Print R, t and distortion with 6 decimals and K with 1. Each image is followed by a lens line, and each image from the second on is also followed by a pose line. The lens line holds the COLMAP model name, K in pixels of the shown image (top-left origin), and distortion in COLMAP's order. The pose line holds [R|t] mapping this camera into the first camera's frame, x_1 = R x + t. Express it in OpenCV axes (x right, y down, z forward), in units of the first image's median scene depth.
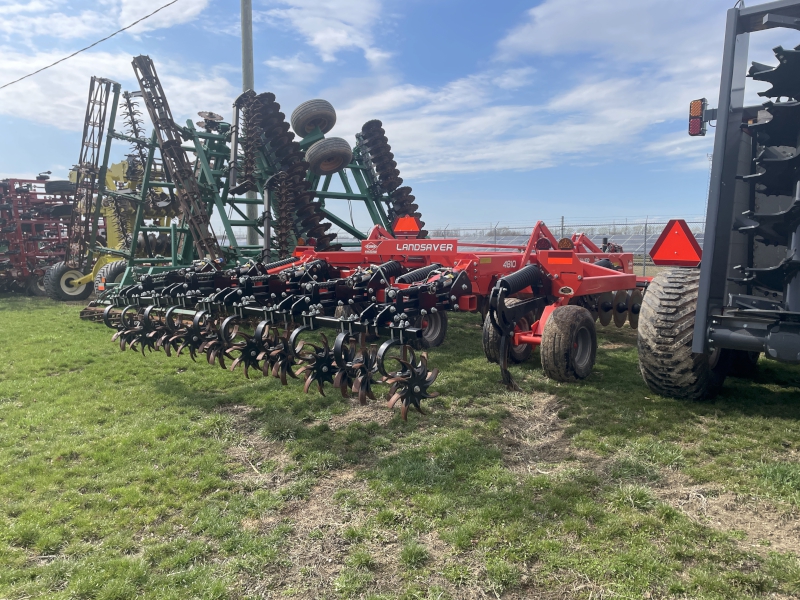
lens RADIAL K [[609.0, 0, 397.0], [0, 609.0, 295.8], [0, 0, 1]] dist [0.059036, -0.052237]
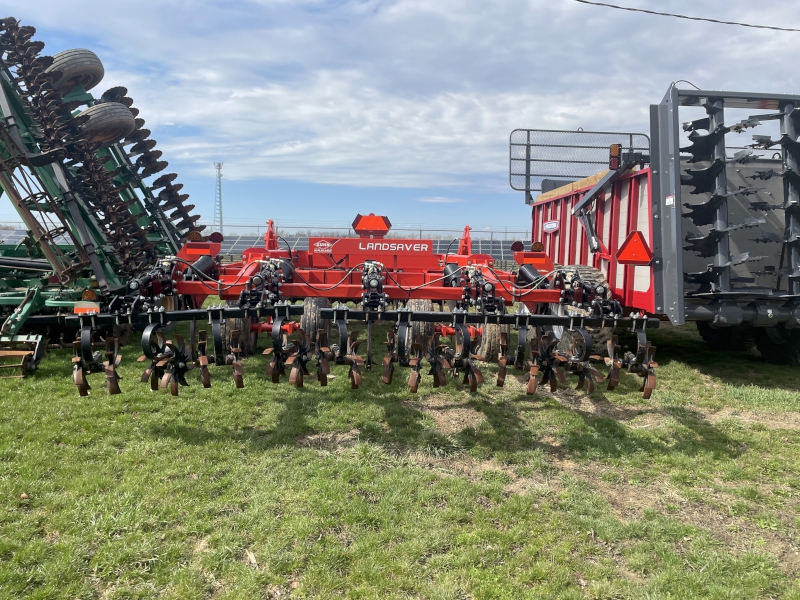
lens RADIAL K [[609.0, 0, 401.8], [0, 609.0, 302.5], [0, 0, 1]] dist [0.059036, -0.052237]
pose [[0.685672, -0.046671, 0.726413, -0.064392], [0.039498, 0.998858, 0.026893, -0.001528], [-0.726838, 0.010252, 0.686732, 0.030680]]
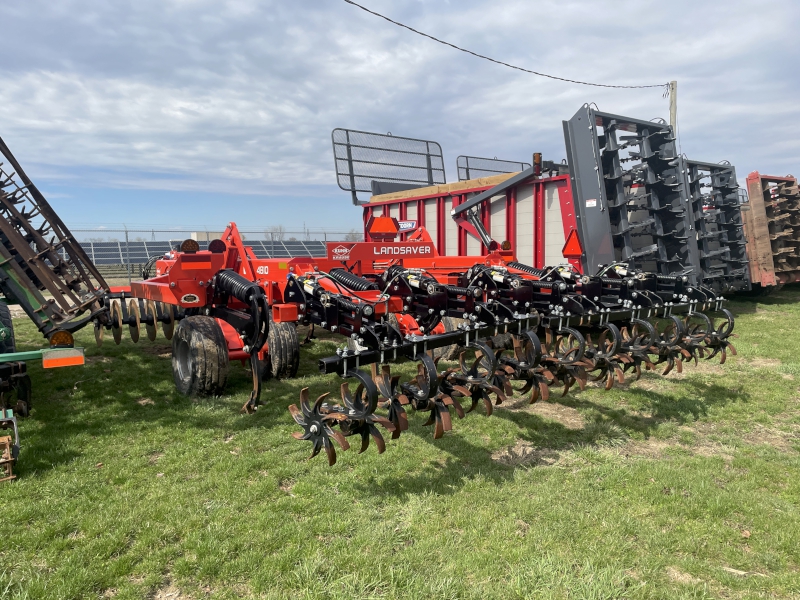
lens RADIAL K [[609.0, 0, 403.6], [0, 609.0, 304.7], [0, 0, 1]] dist [0.059036, -0.052237]
pose [[0.167413, -0.090237, 0.981749, -0.084162], [0.098121, 0.992383, 0.074483, -0.006437], [-0.980992, 0.083861, 0.174992, 0.081845]]
